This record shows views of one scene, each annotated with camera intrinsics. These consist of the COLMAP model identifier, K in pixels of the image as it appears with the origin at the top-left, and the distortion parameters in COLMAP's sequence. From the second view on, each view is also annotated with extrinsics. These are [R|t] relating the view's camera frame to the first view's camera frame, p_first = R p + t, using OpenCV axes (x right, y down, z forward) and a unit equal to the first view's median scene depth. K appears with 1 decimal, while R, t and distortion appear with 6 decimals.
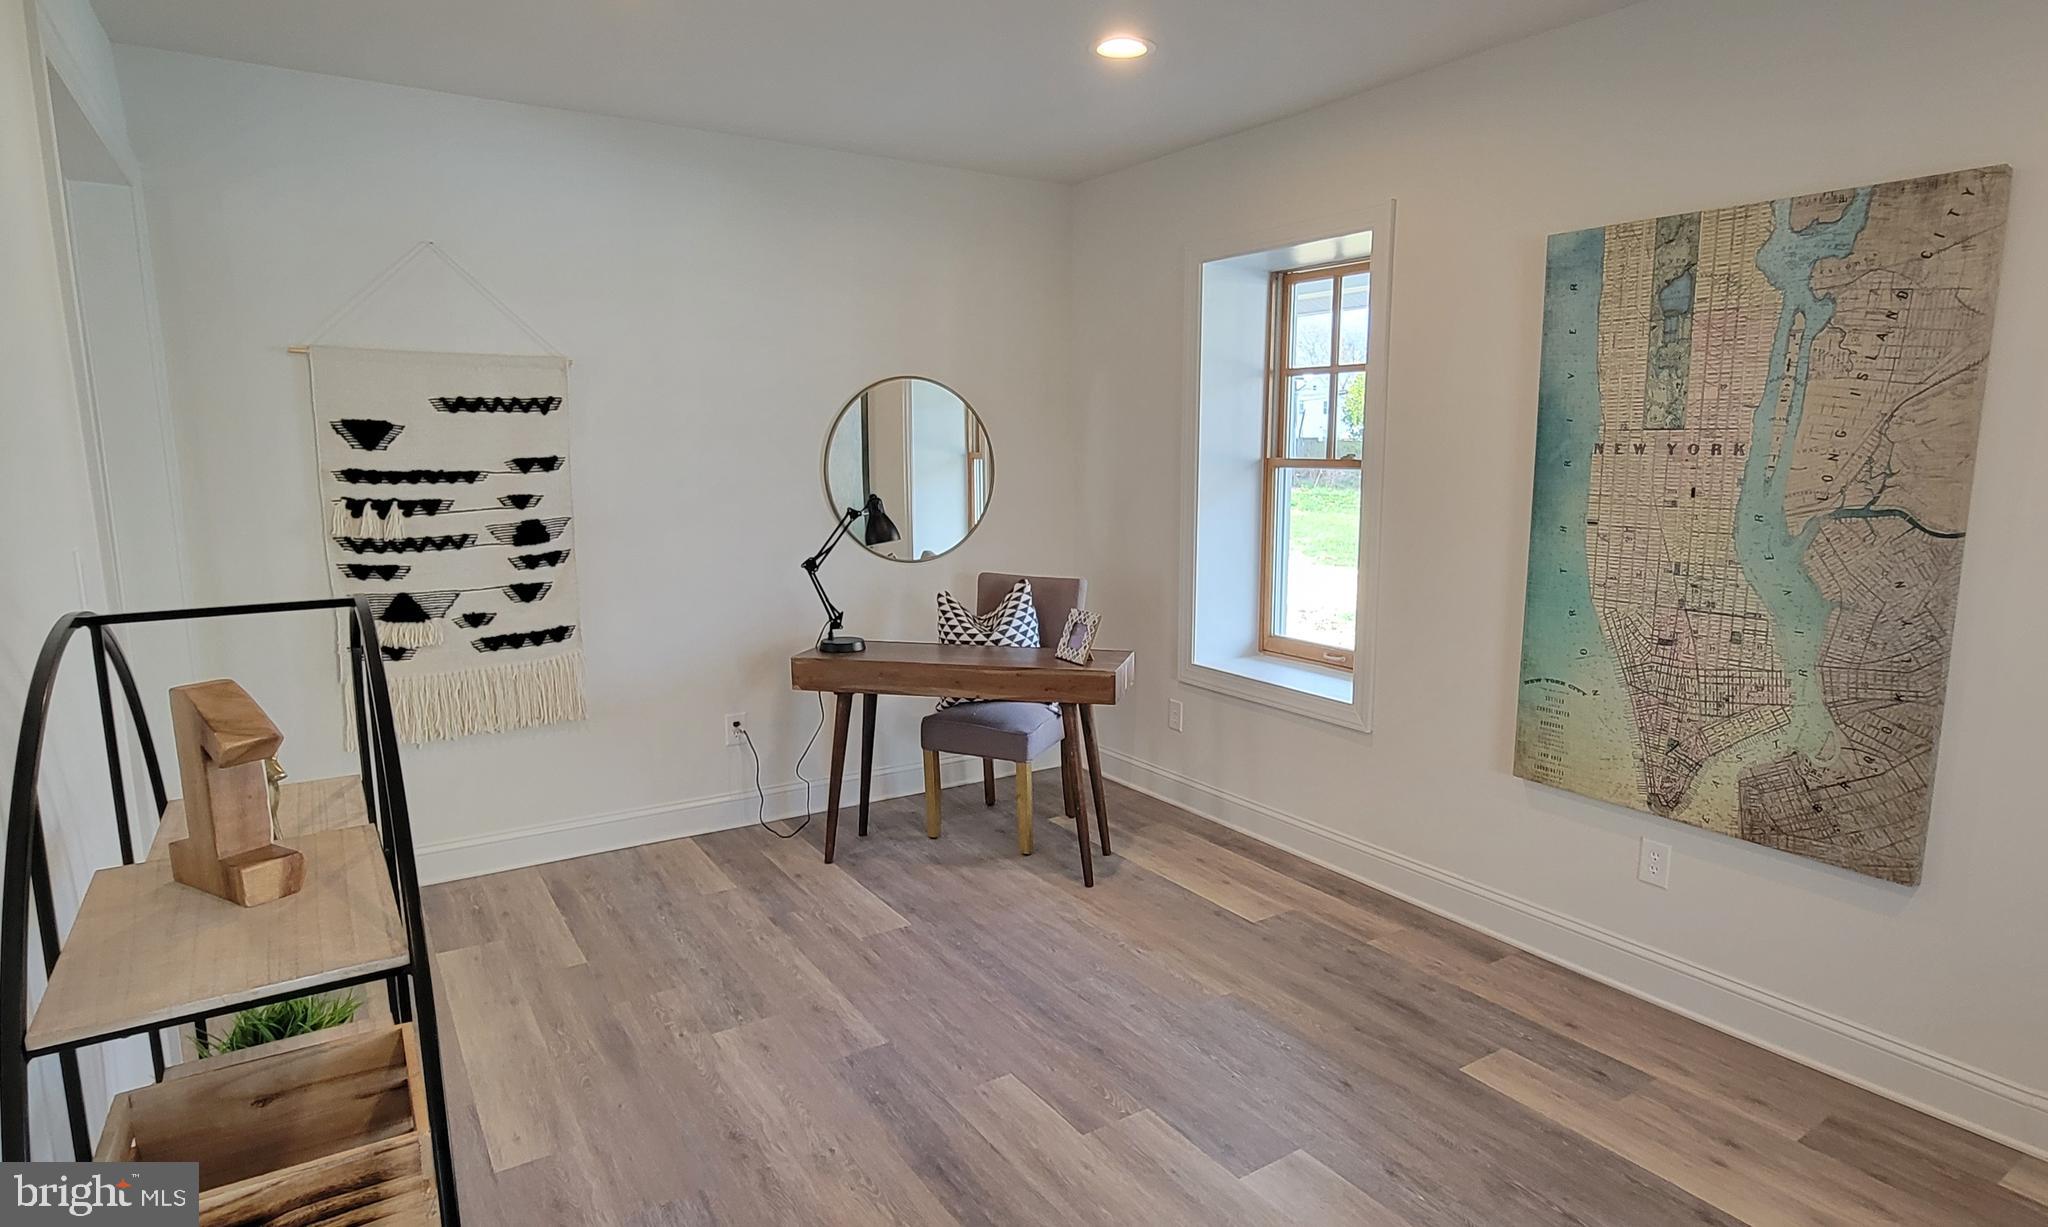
lens RADIAL K [[1171.3, 0, 1087.1], [0, 1171.3, 618.6], [0, 0, 1]] dist [0.005001, -0.002119]
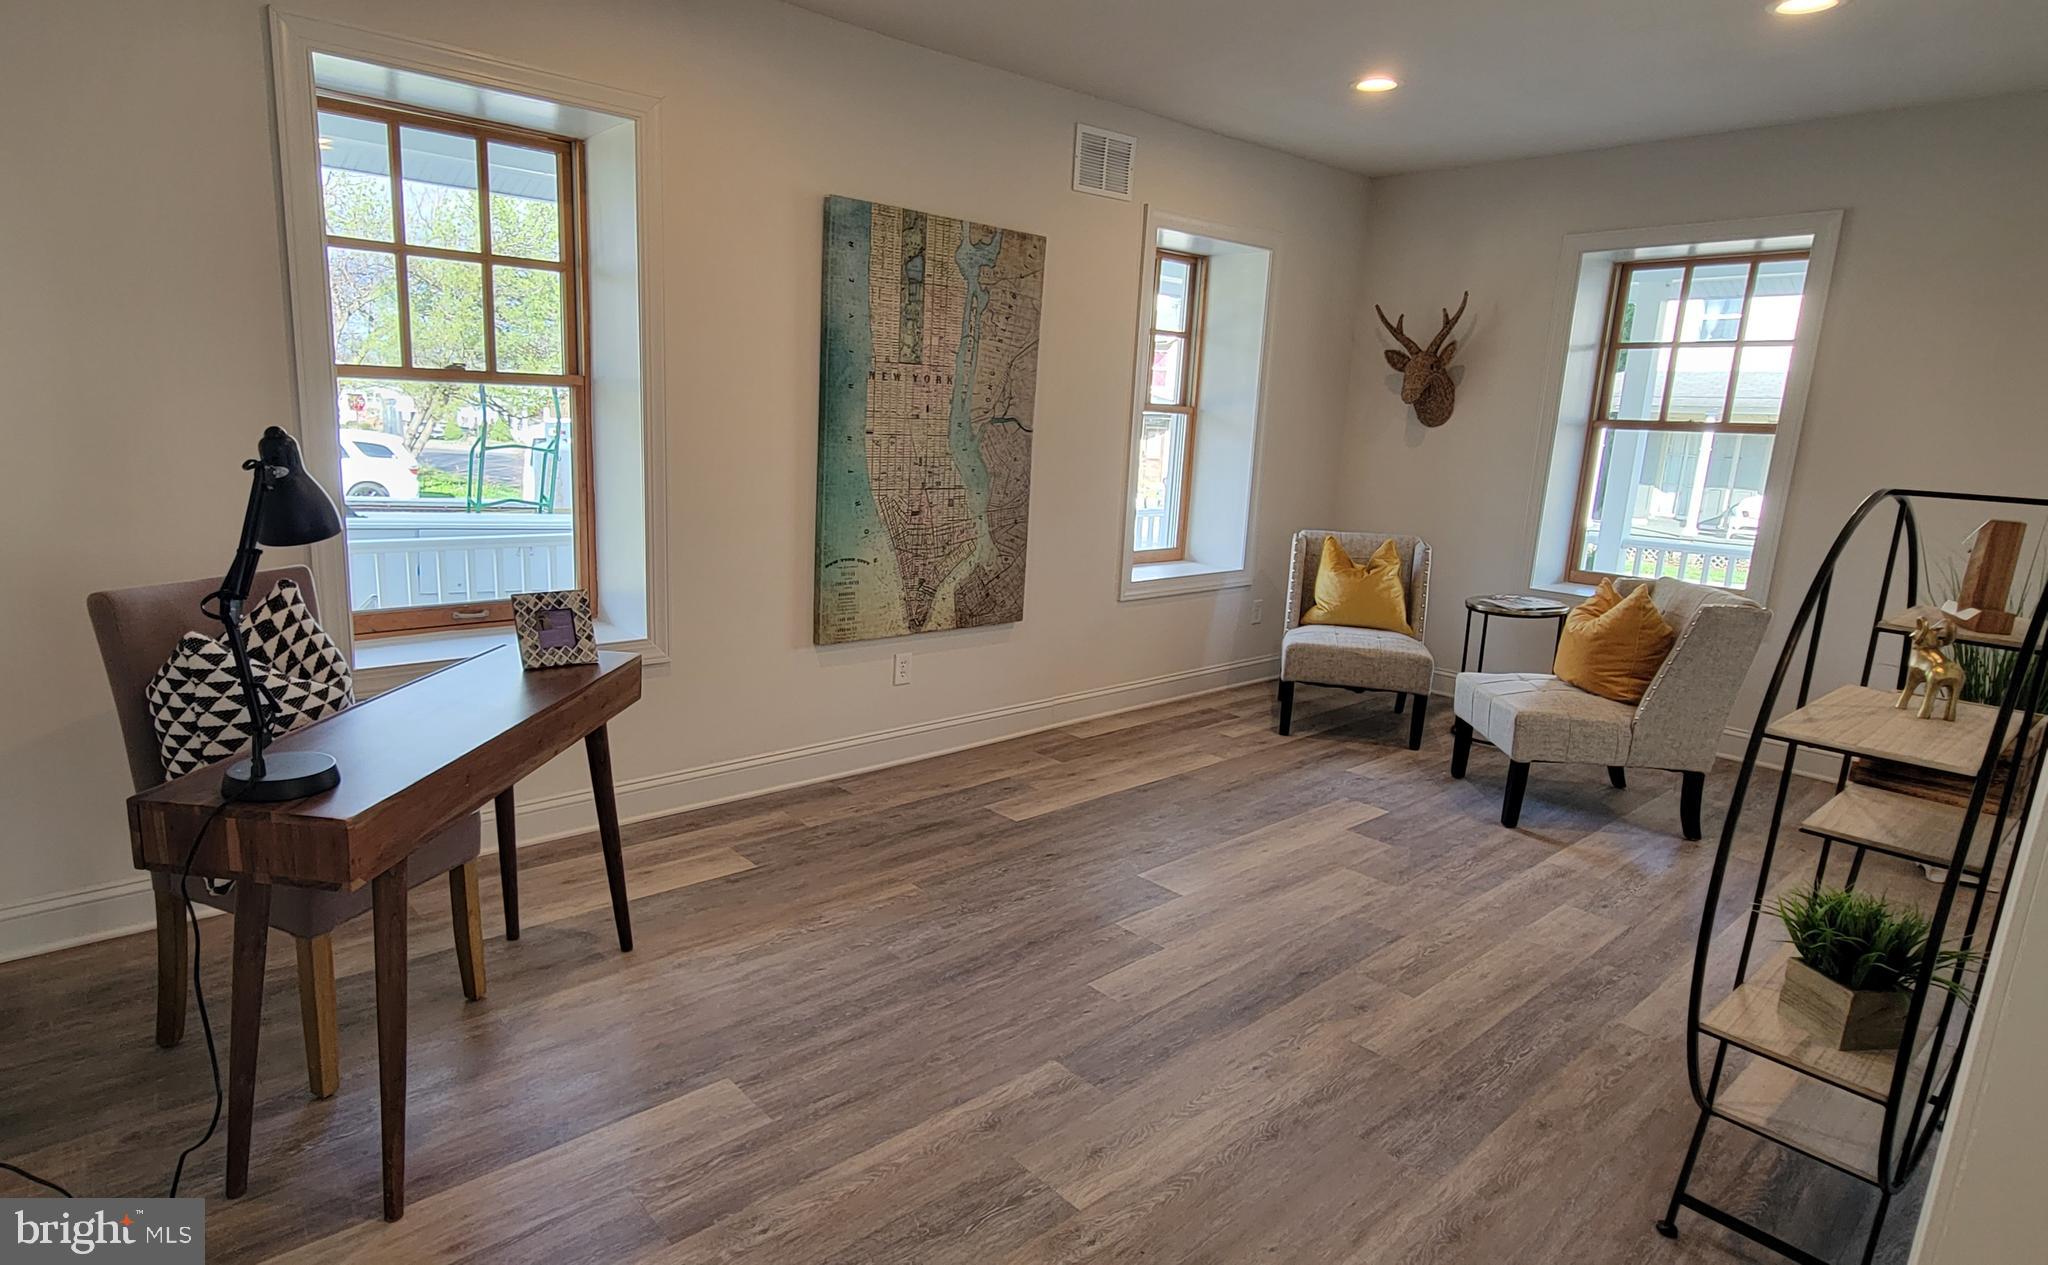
lens RADIAL K [[1074.7, 0, 1010.6], [0, 1074.7, 635.8], [0, 0, 1]] dist [-0.010698, -0.000357]
pose [[-0.128248, -0.210974, 0.969042, -0.812549], [0.108570, 0.968251, 0.225171, -0.115764], [-0.985781, 0.134086, -0.101271, 1.003244]]
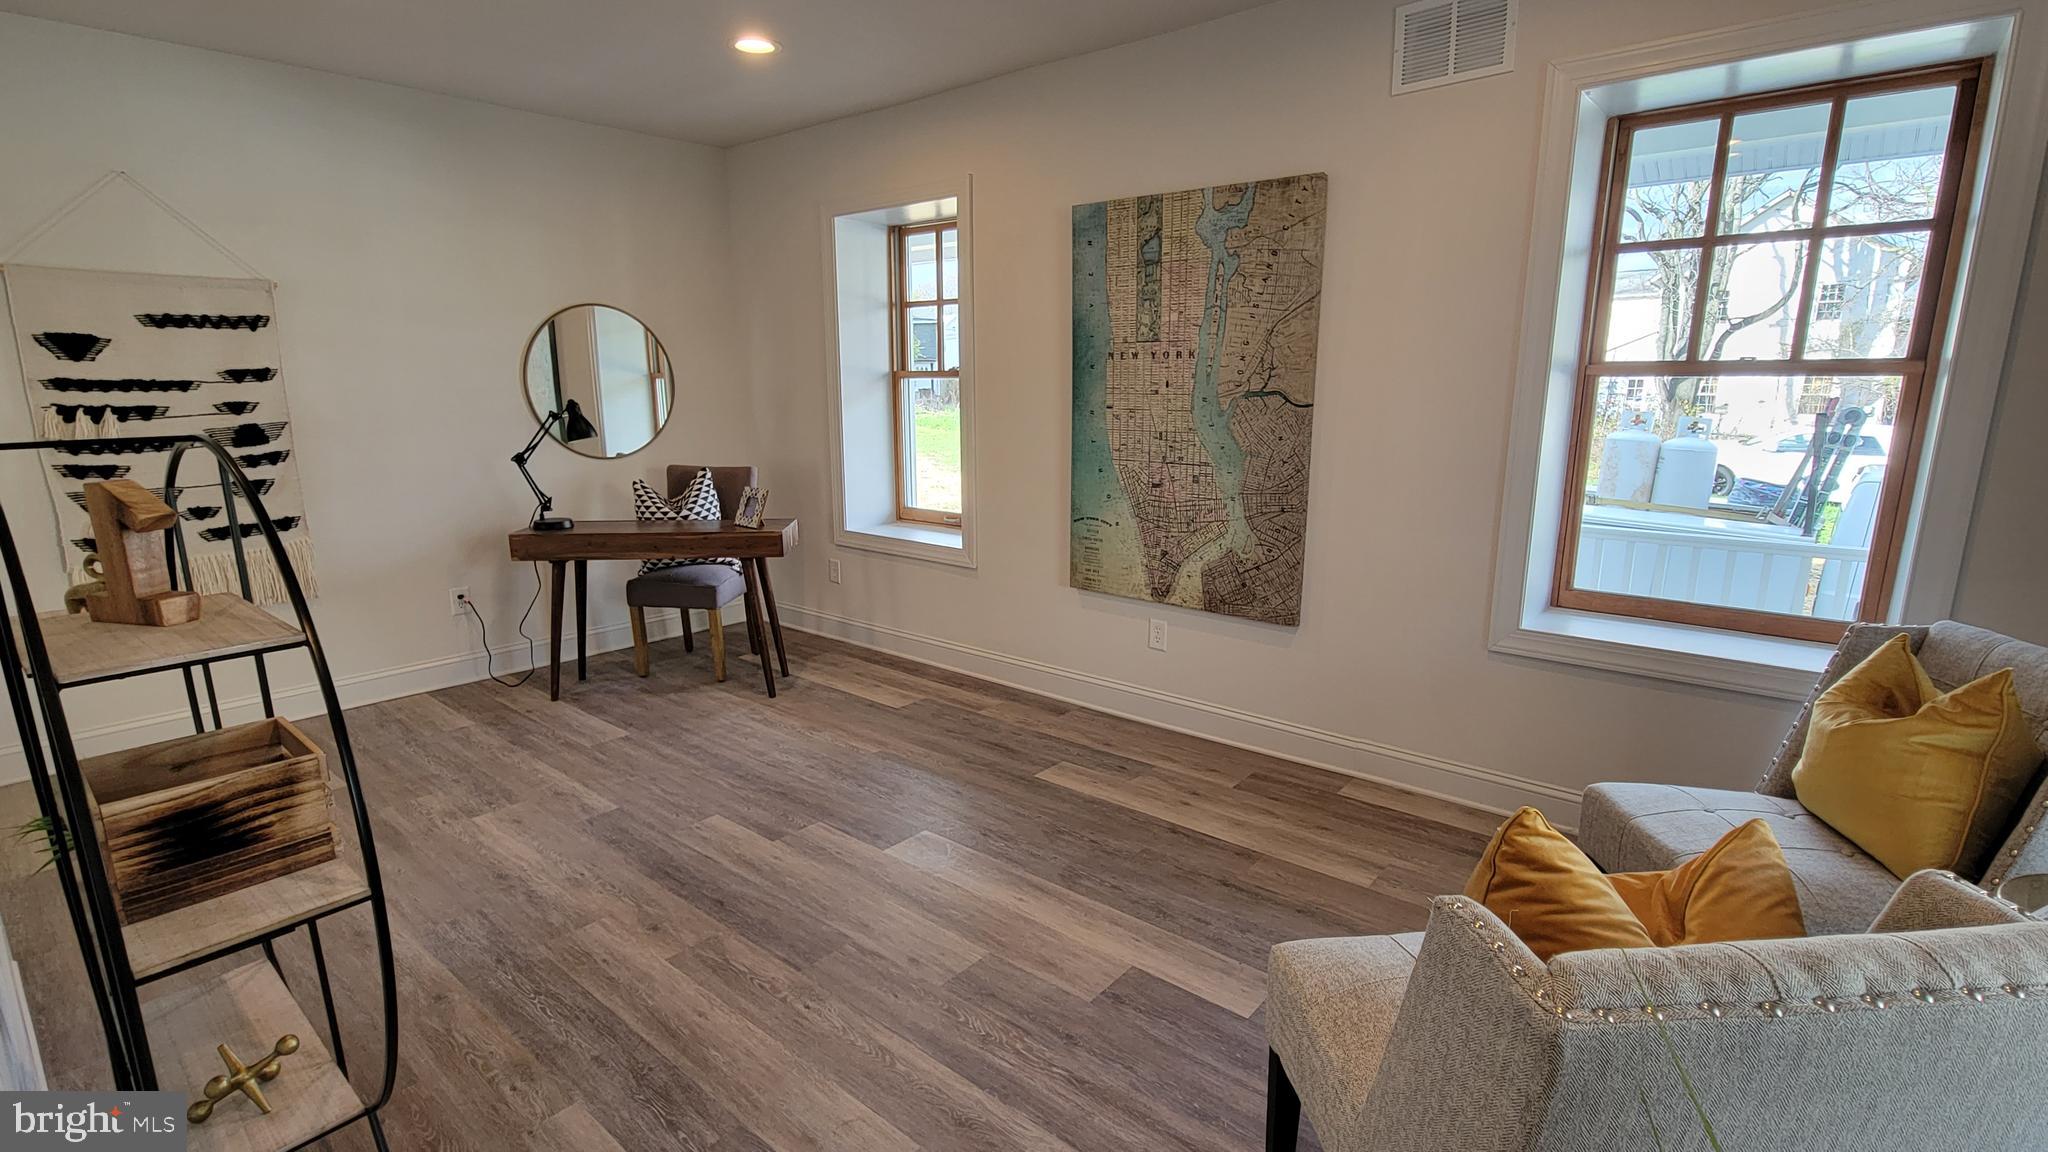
lens RADIAL K [[990.5, 0, 1043.5], [0, 990.5, 587.3], [0, 0, 1]] dist [0.000128, 0.002489]
pose [[0.963122, -0.061701, 0.261897, 0.013663], [0.046000, 0.996781, 0.065669, 0.057688], [-0.265105, -0.051200, 0.962859, -0.183138]]
